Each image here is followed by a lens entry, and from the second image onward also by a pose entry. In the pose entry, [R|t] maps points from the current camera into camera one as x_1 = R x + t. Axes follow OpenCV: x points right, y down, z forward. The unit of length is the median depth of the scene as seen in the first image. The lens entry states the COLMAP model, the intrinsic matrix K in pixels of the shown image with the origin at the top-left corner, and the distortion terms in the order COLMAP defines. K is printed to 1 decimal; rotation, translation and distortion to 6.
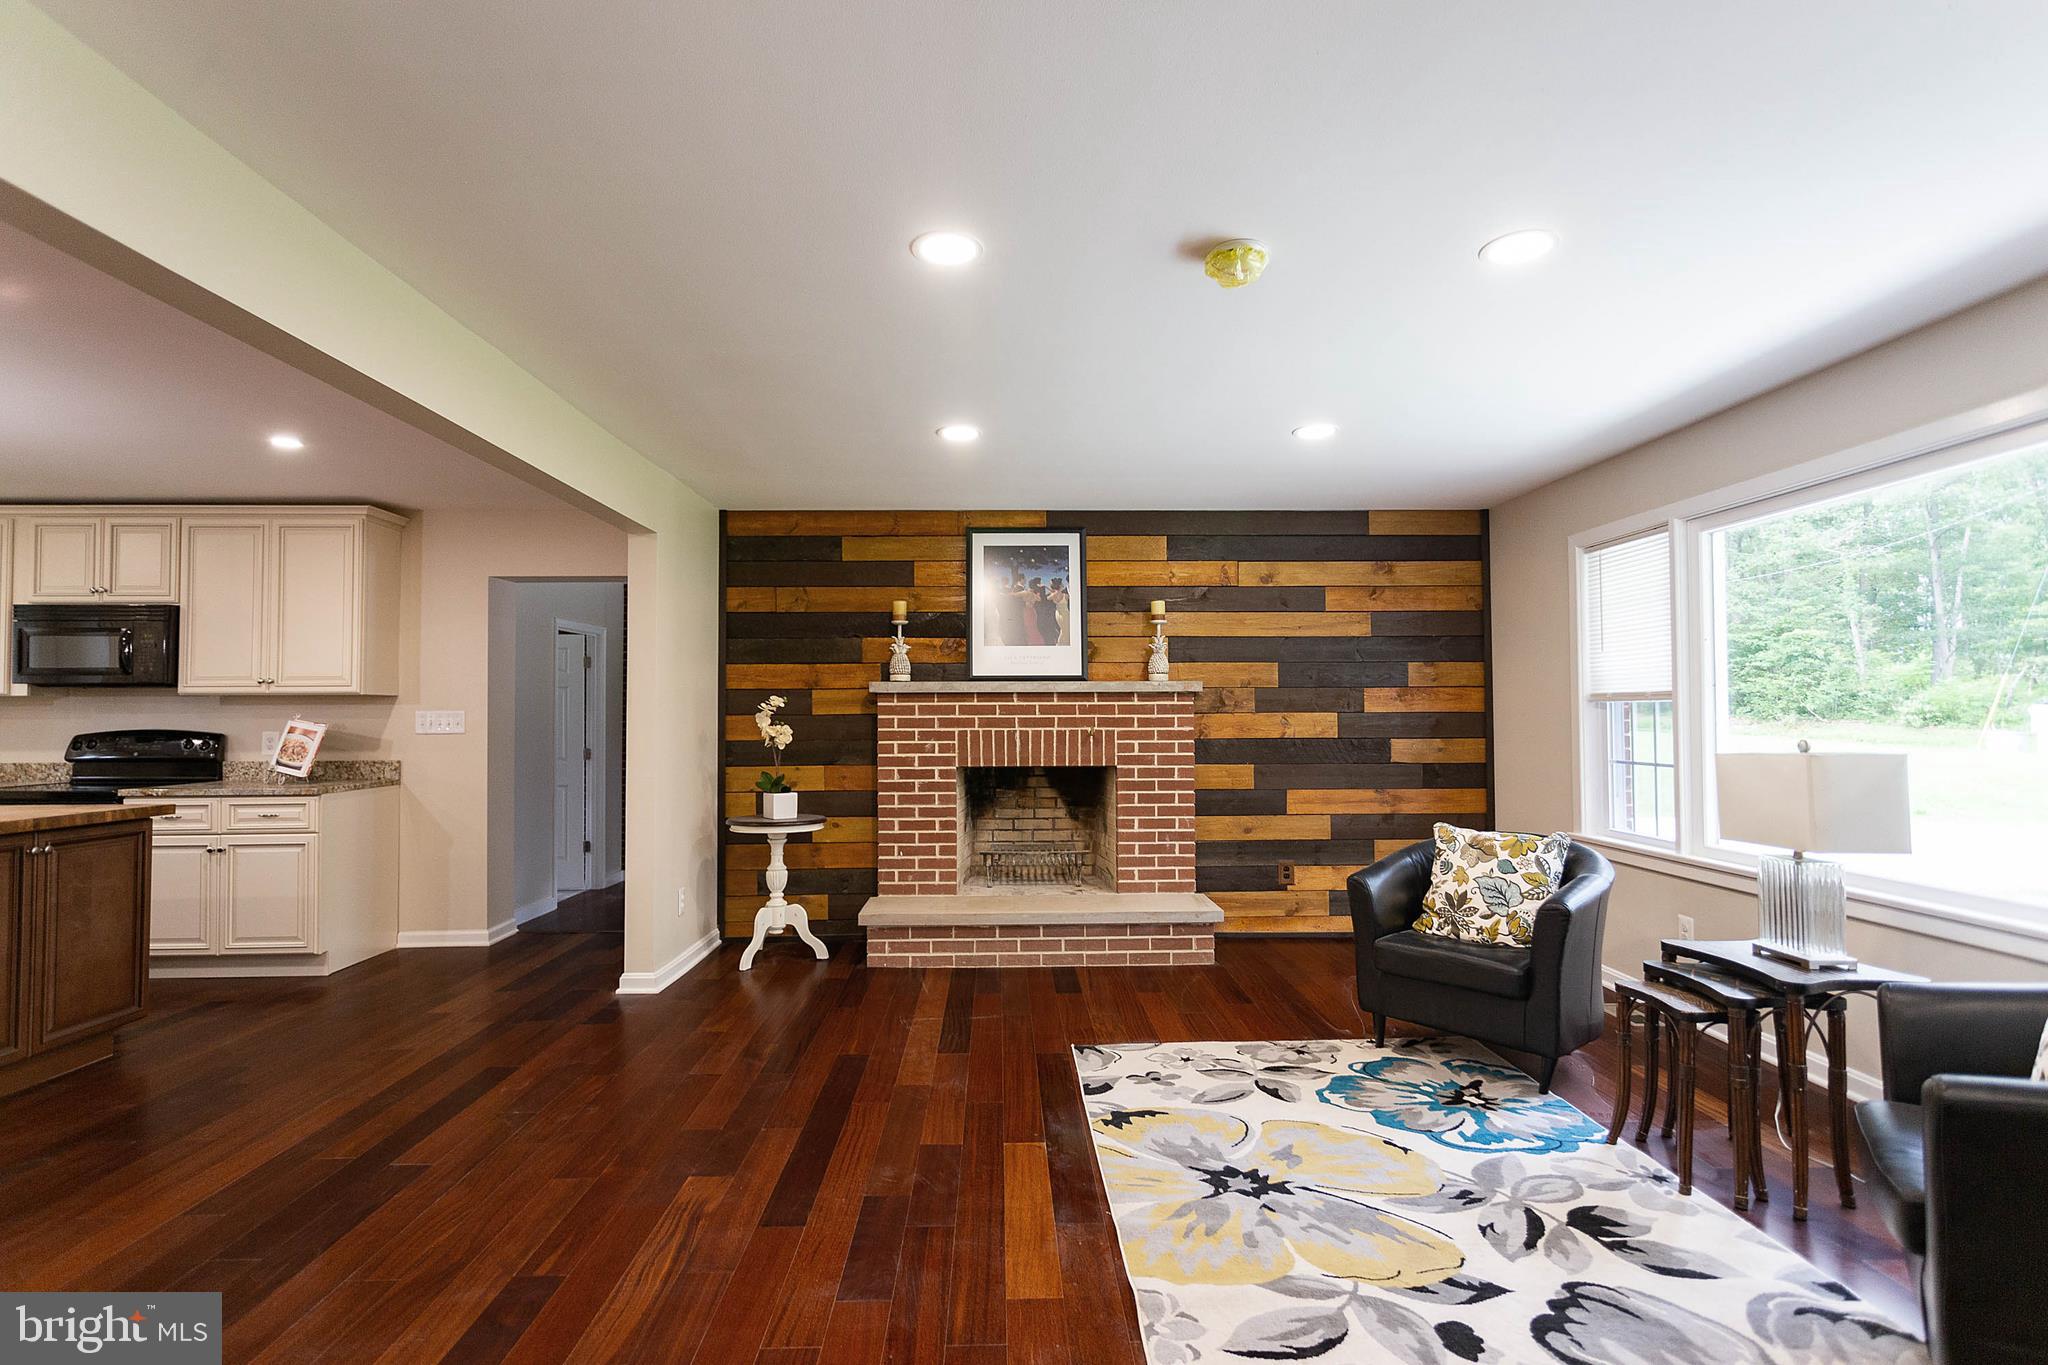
lens RADIAL K [[982.1, 0, 1019.7], [0, 982.1, 684.3], [0, 0, 1]] dist [-0.004528, 0.004775]
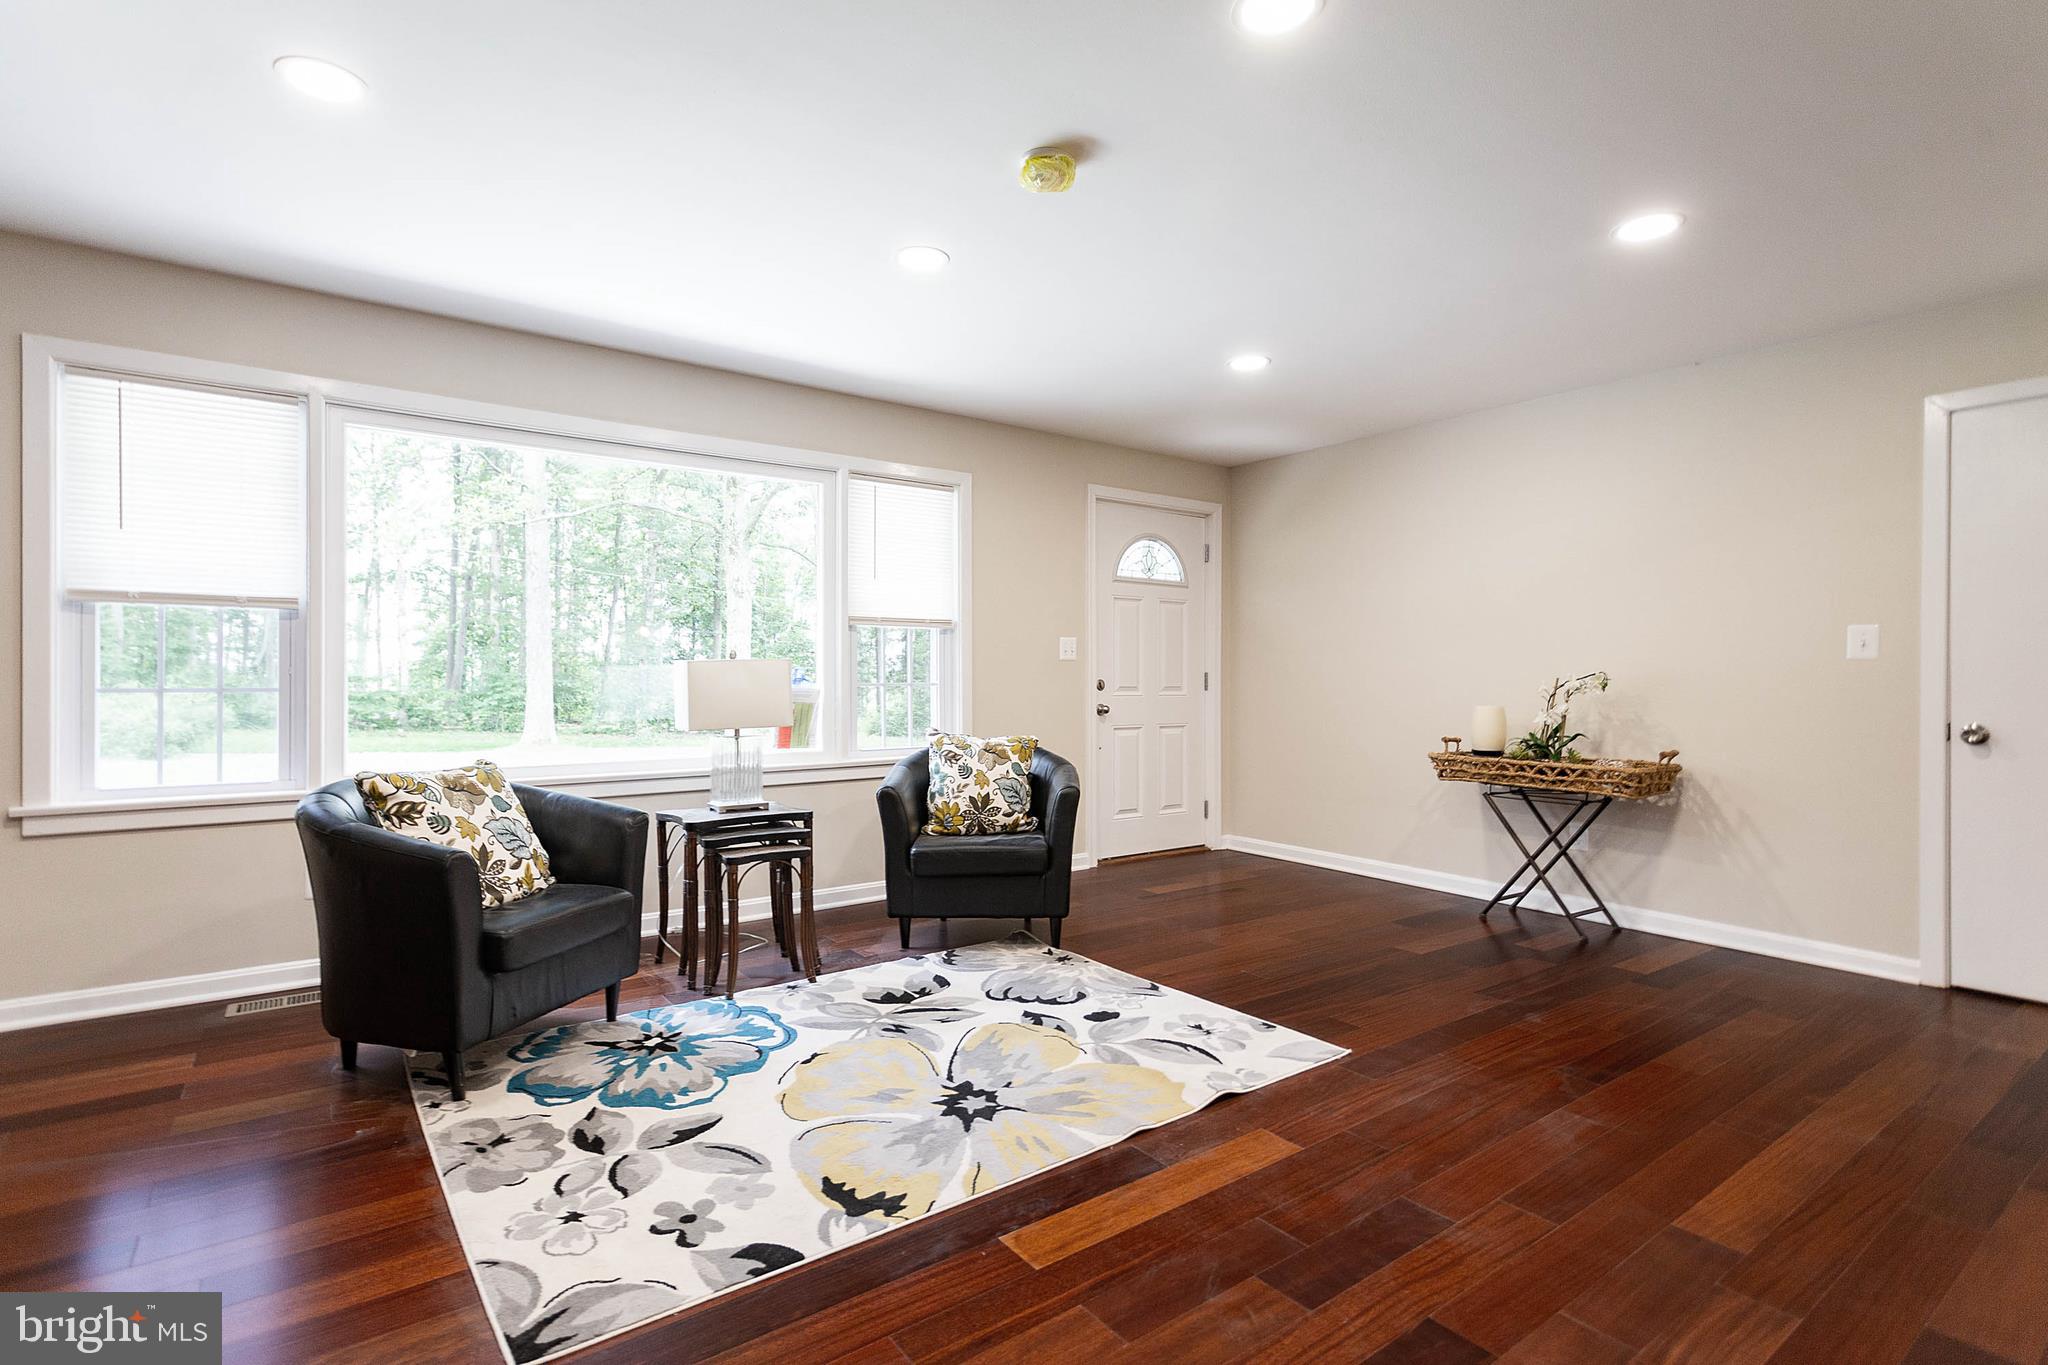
lens RADIAL K [[982.1, 0, 1010.6], [0, 982.1, 682.8], [0, 0, 1]] dist [-0.004528, 0.004775]
pose [[-0.570350, -0.003928, 0.821393, -0.471658], [-0.023693, 0.999651, -0.011672, 0.095576], [-0.821060, -0.026119, -0.570244, 1.261815]]
